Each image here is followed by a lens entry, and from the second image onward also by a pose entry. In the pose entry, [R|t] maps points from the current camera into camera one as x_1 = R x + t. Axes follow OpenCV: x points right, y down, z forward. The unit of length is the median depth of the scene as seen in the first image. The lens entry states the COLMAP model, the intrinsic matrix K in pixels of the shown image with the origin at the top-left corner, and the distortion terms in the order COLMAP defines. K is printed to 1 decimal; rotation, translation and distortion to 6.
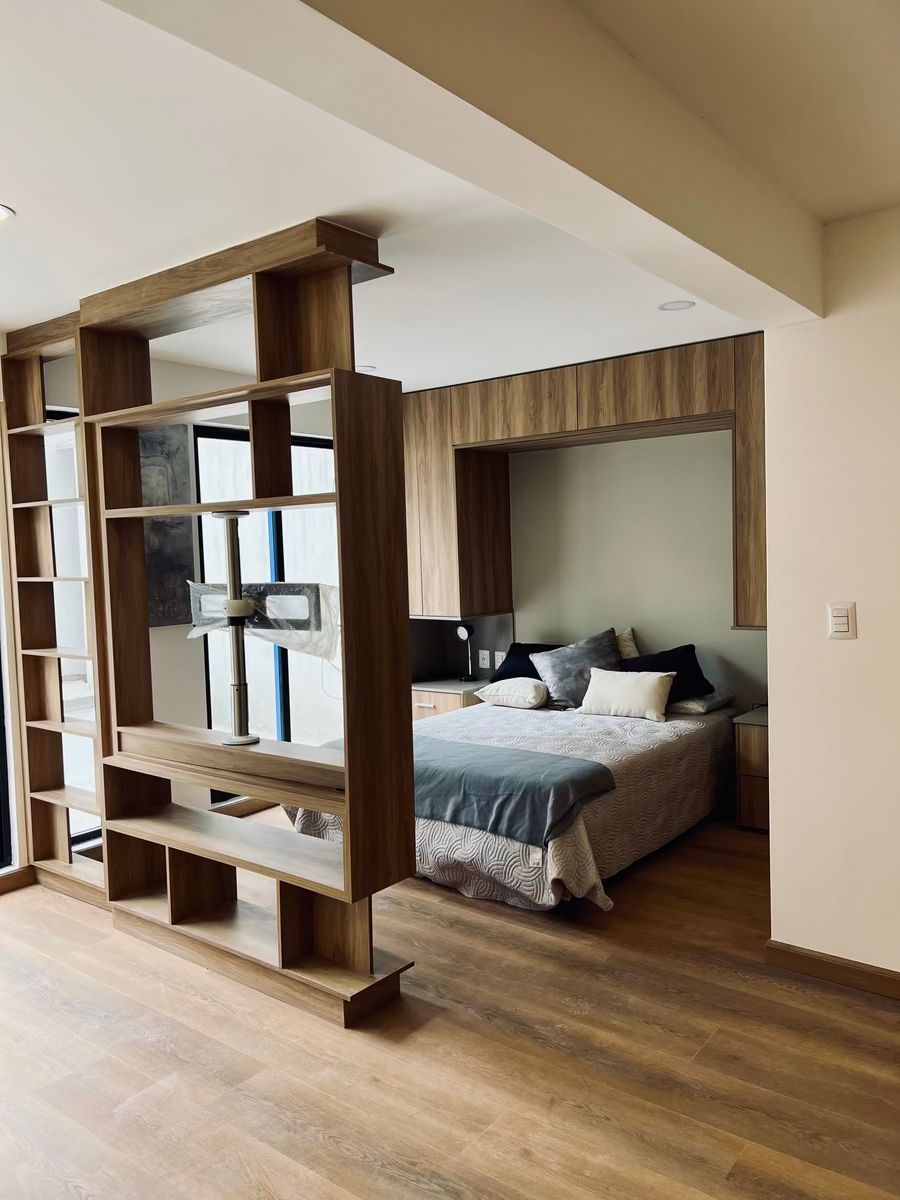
lens RADIAL K [[899.1, 0, 450.0], [0, 899.1, 600.0], [0, 0, 1]] dist [0.092896, -0.104508]
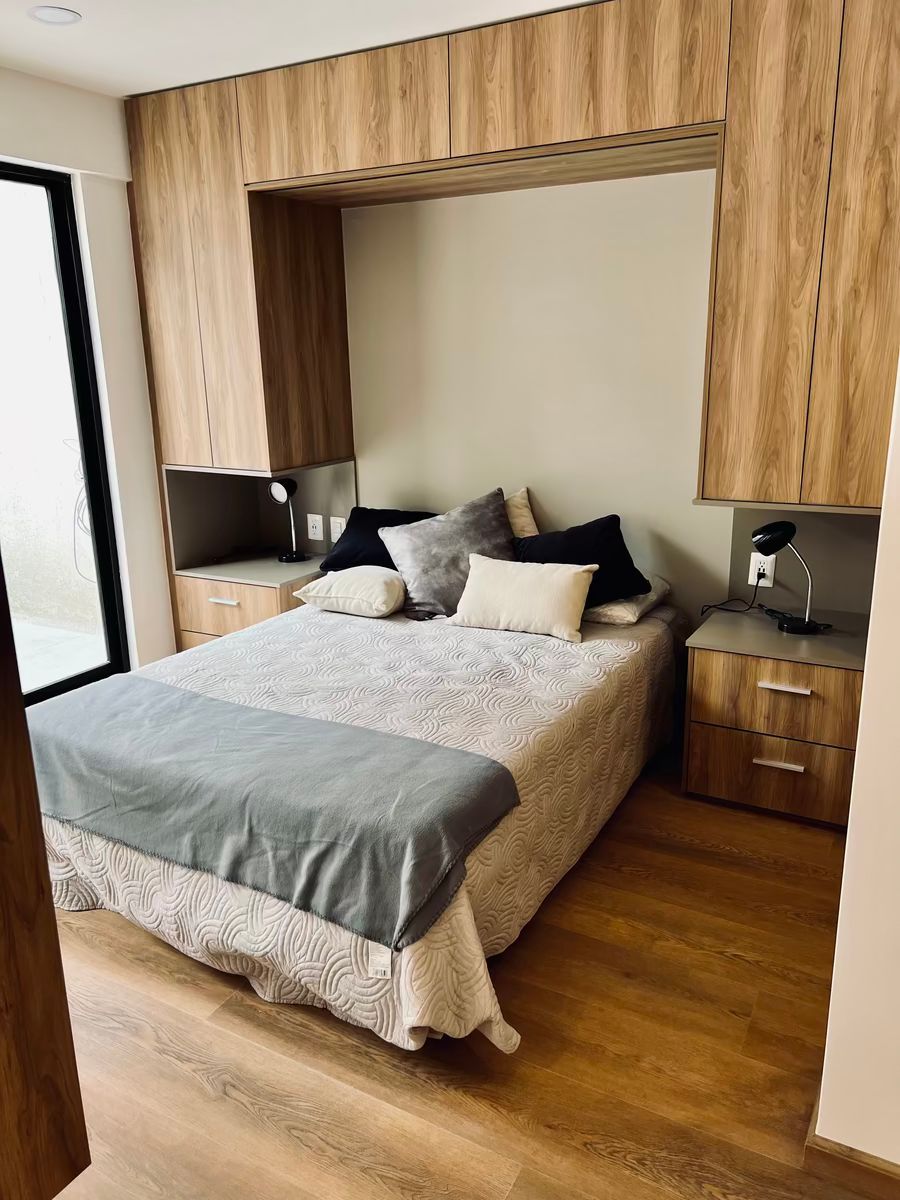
lens RADIAL K [[899.1, 0, 450.0], [0, 899.1, 600.0], [0, 0, 1]] dist [0.092896, -0.104508]
pose [[0.988403, -0.028941, 0.149067, 0.045745], [-0.002050, 0.979038, 0.203668, -0.028036], [-0.151837, -0.201612, 0.967625, 0.381355]]
